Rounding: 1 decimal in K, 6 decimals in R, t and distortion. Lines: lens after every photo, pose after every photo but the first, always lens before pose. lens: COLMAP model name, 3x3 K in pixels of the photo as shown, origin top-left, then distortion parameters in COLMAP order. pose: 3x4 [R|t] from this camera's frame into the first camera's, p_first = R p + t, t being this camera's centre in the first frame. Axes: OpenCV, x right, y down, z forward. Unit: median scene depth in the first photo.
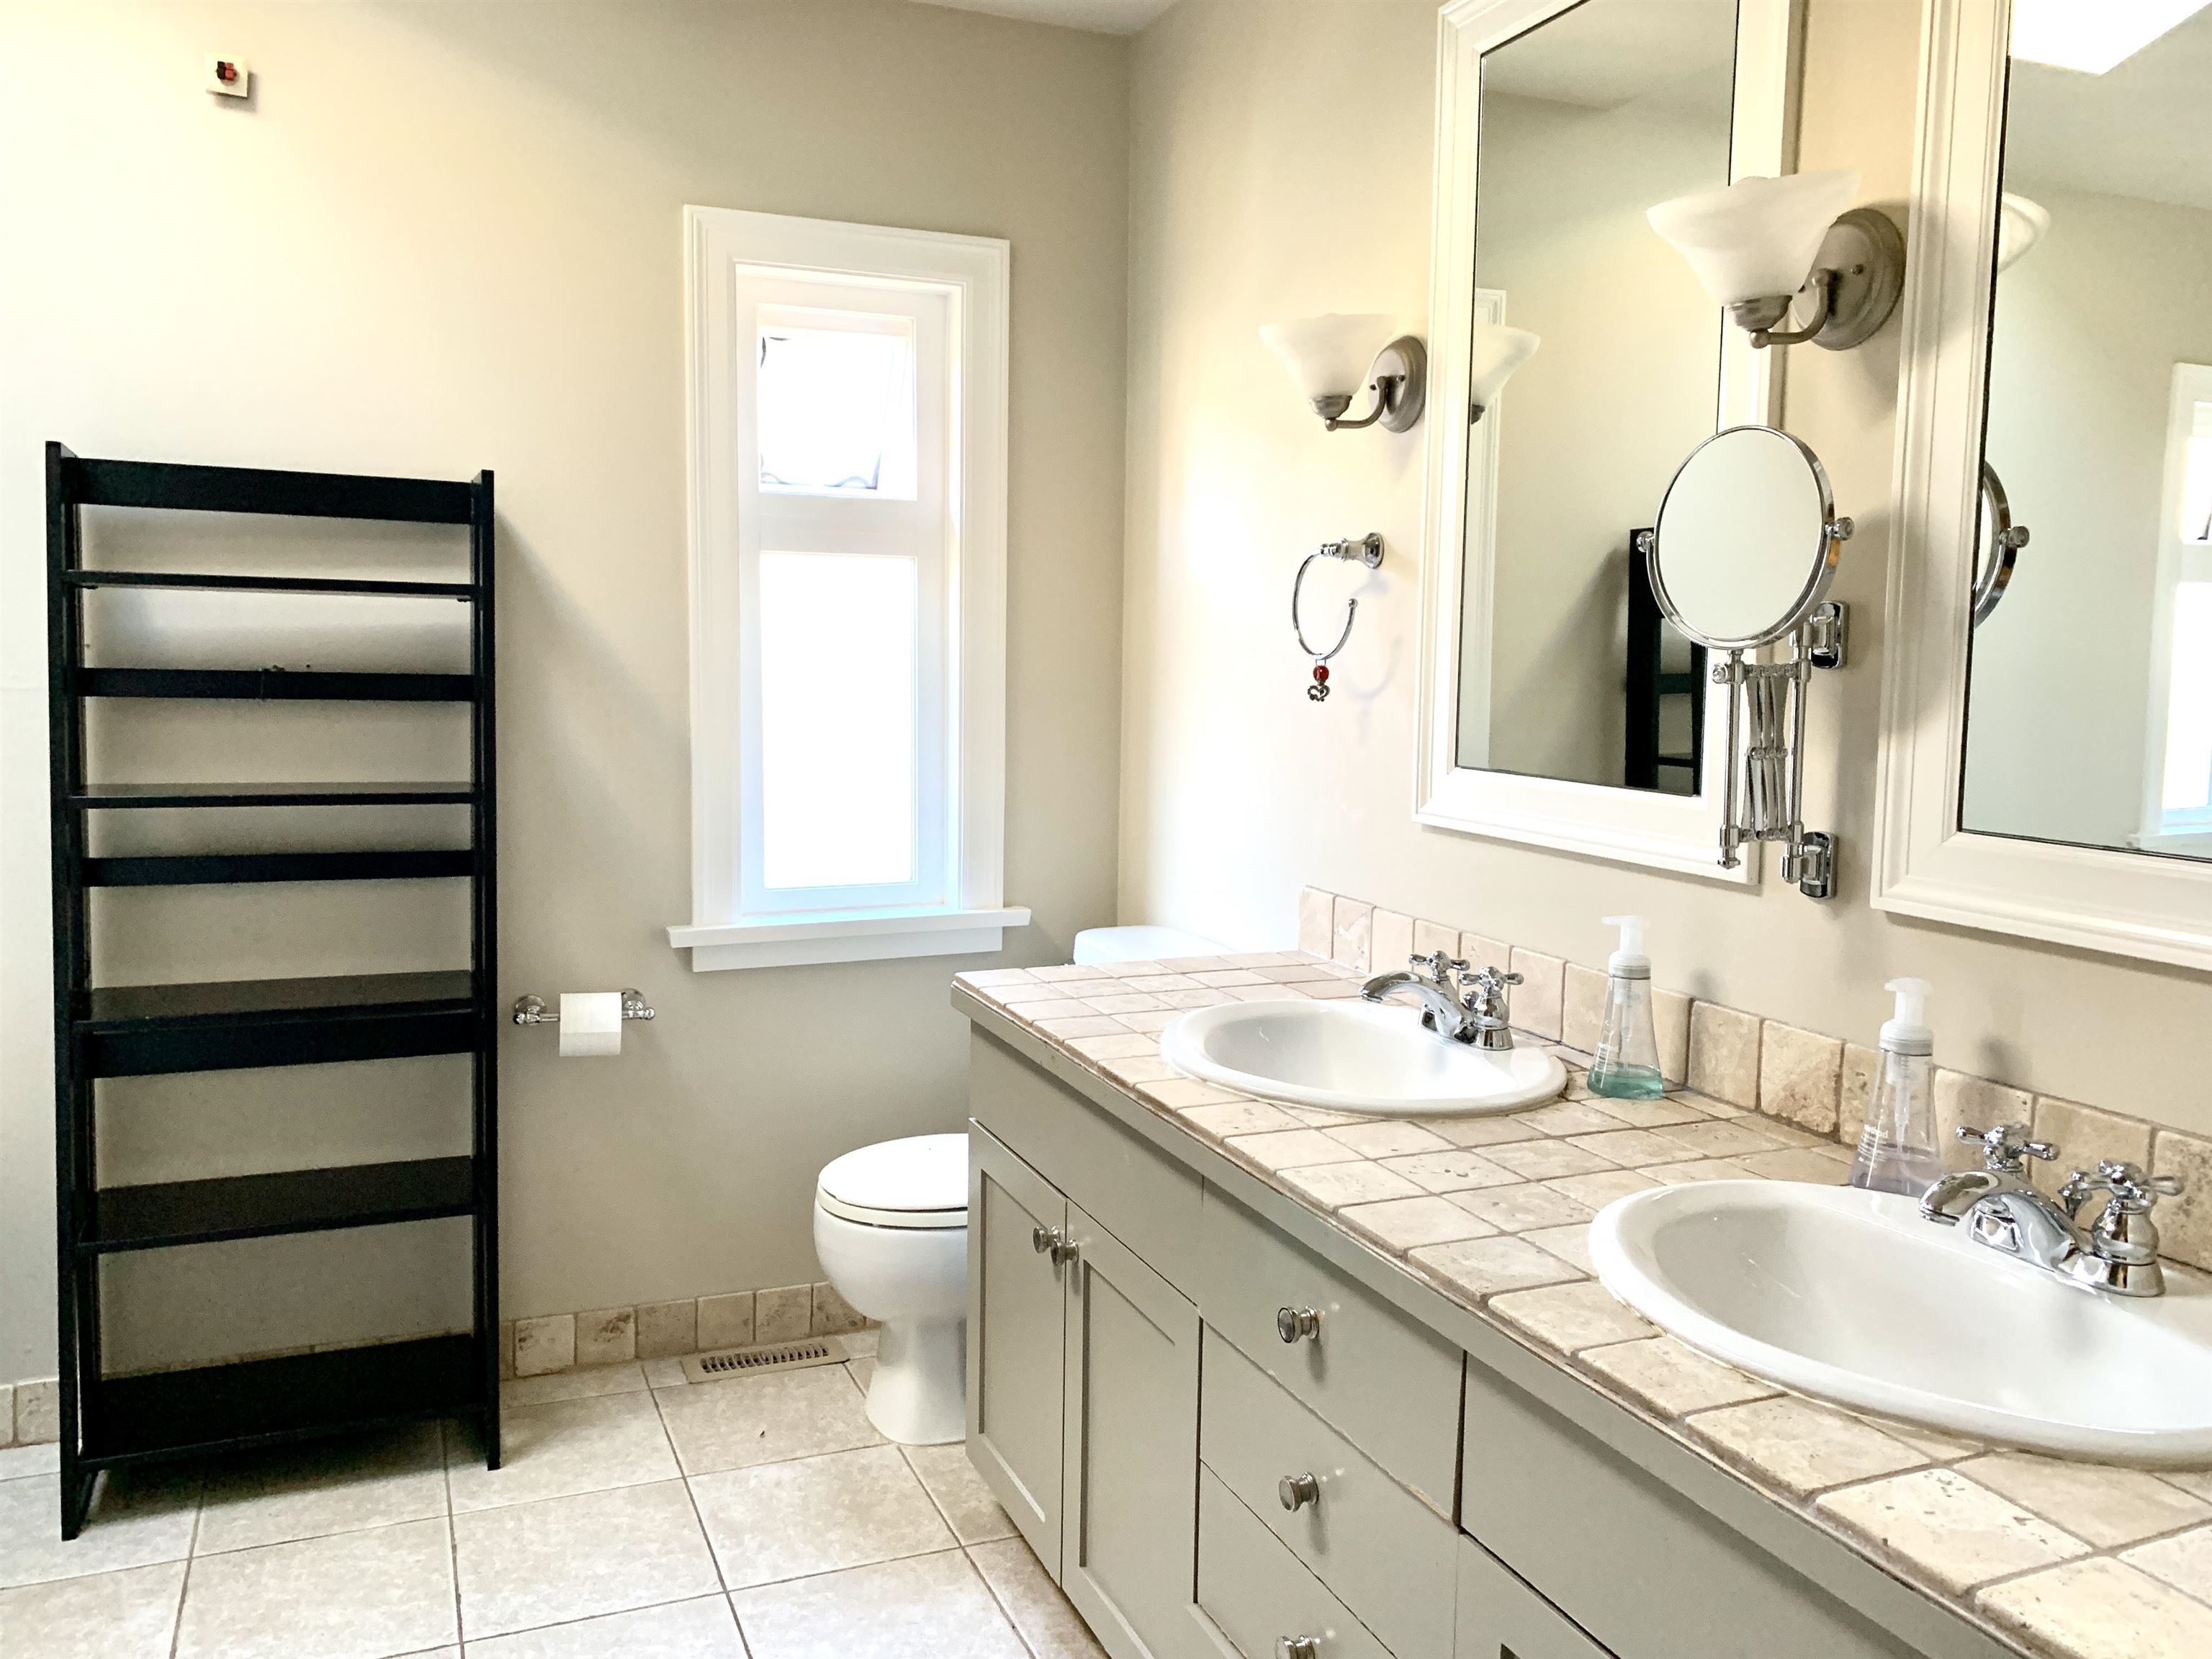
lens RADIAL K [[1717.5, 0, 1116.2], [0, 1717.5, 807.4], [0, 0, 1]] dist [0.074633, -0.107183]
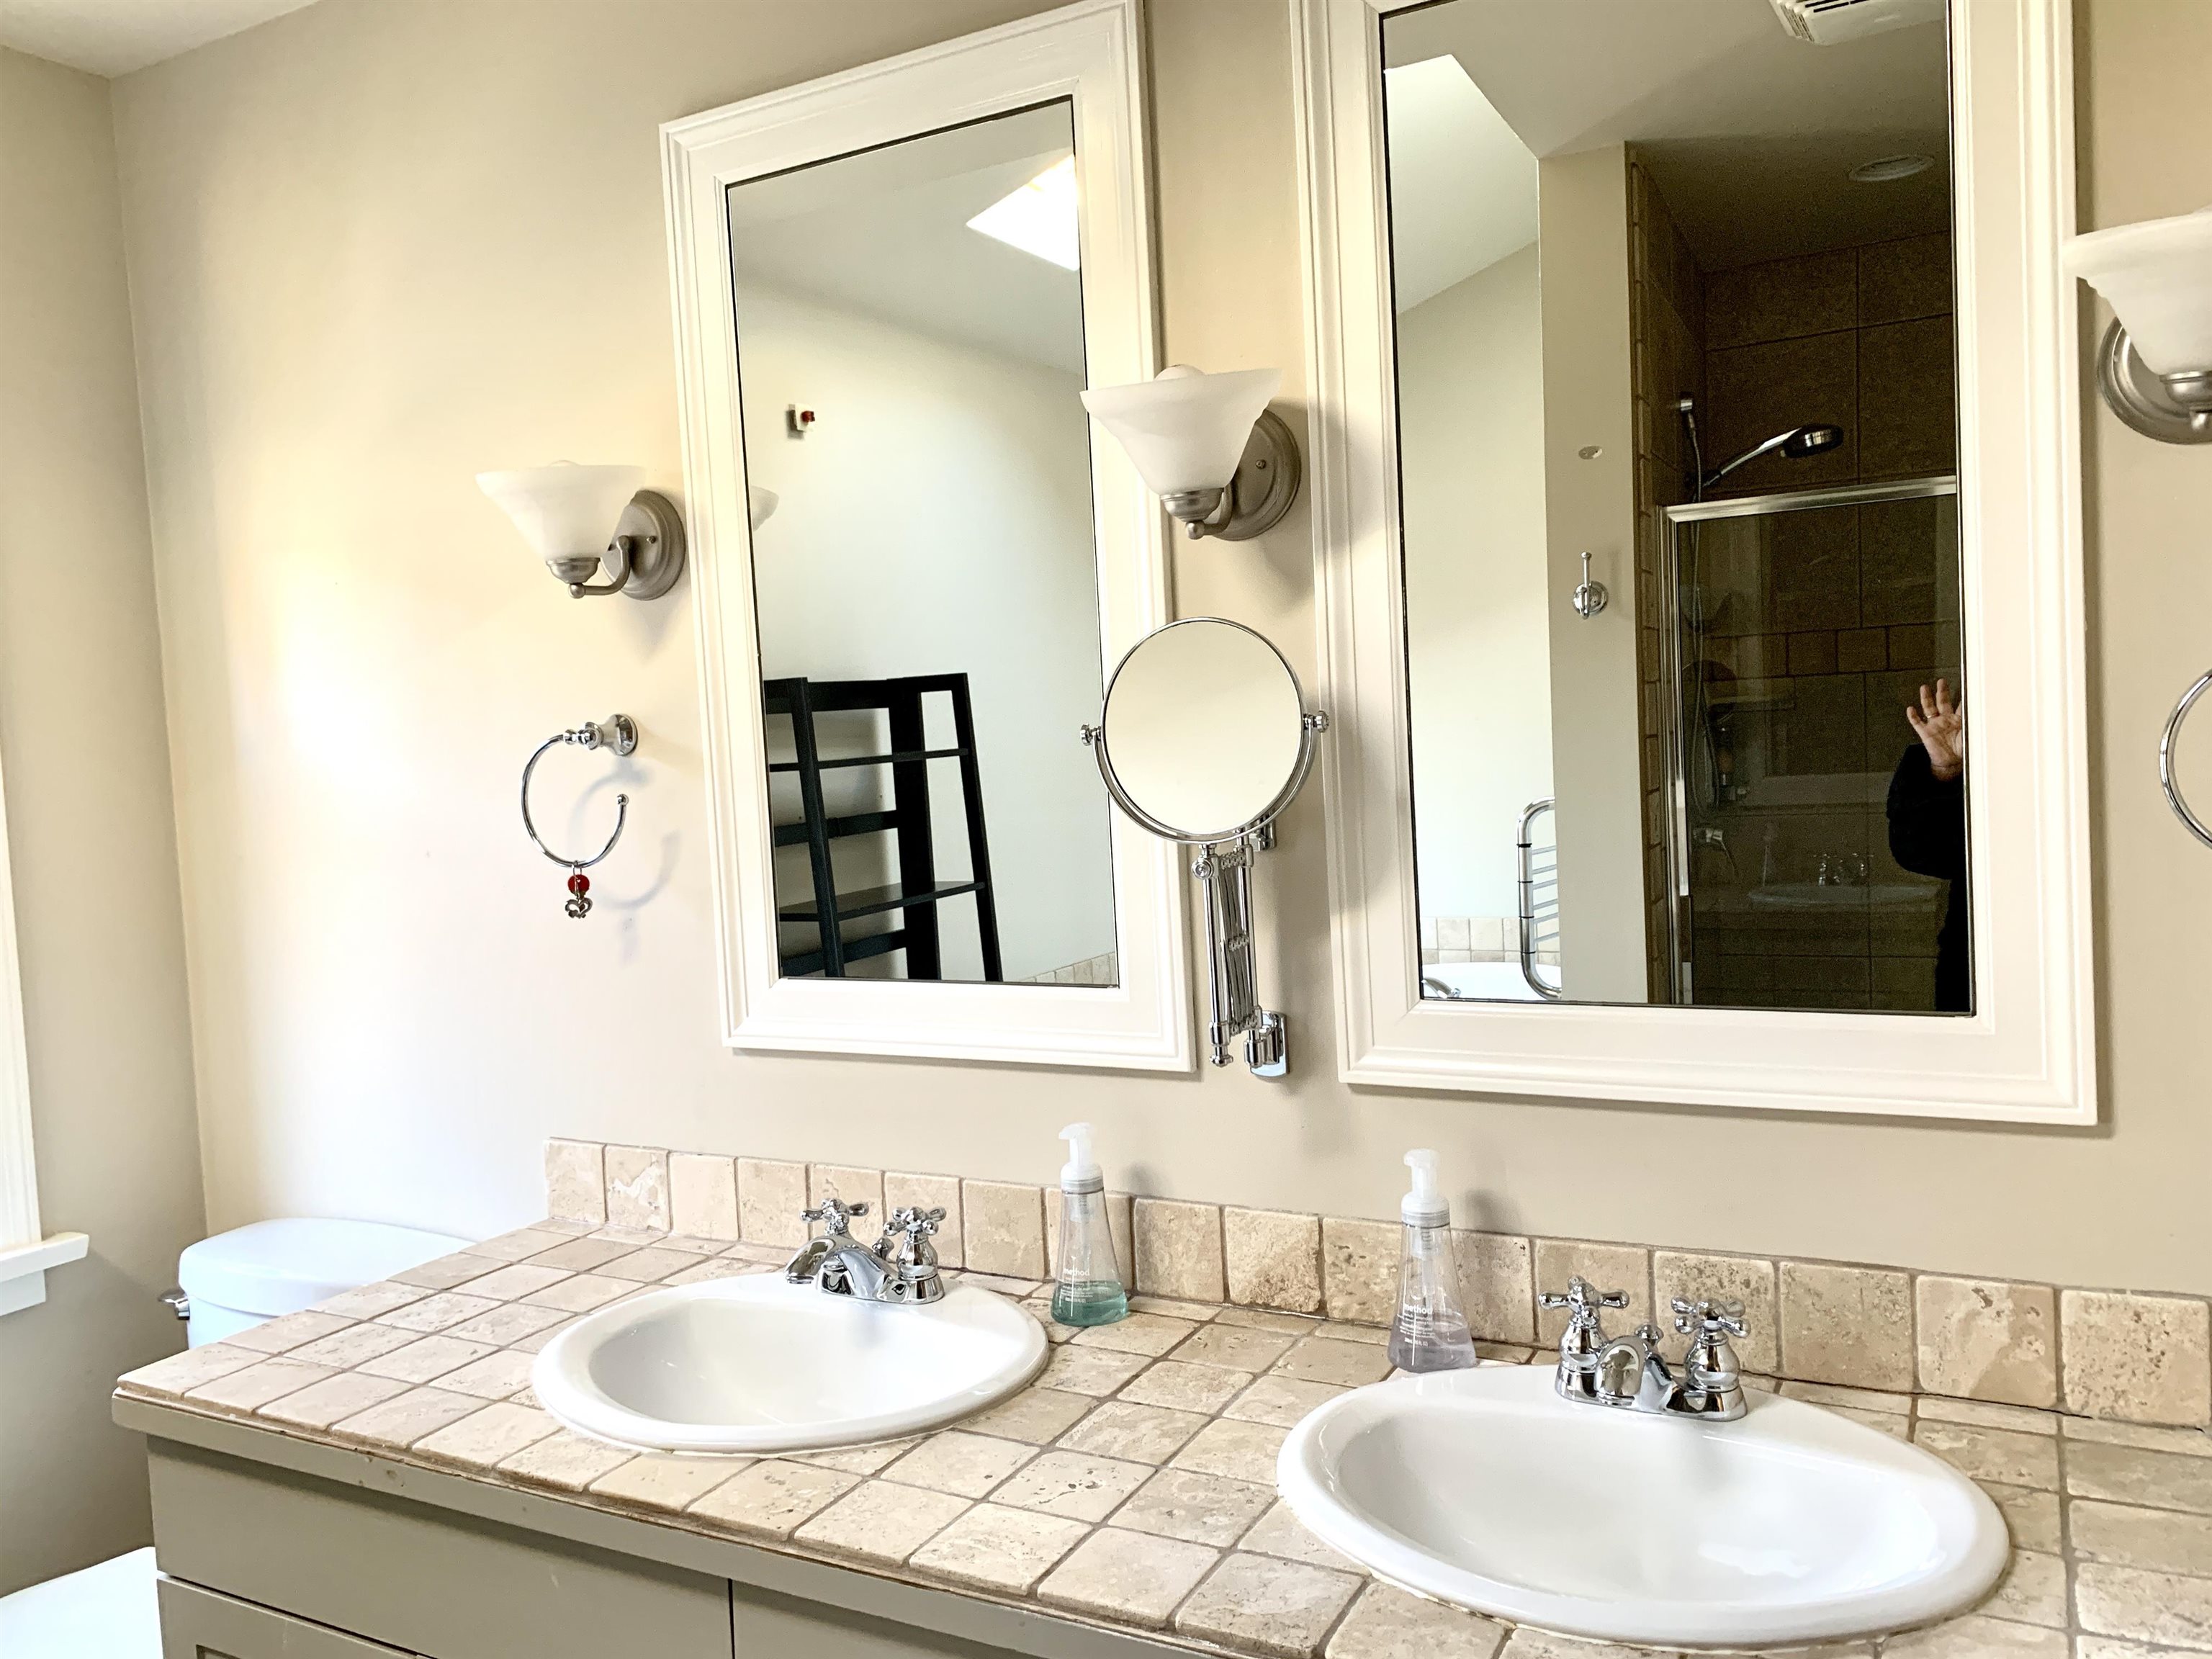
lens RADIAL K [[1717.5, 0, 1116.2], [0, 1717.5, 807.4], [0, 0, 1]] dist [0.074633, -0.107183]
pose [[0.782516, -0.083305, 0.617033, -0.257524], [0.121661, 0.992364, -0.020311, -0.090193], [-0.610629, 0.090962, 0.786675, 0.248432]]
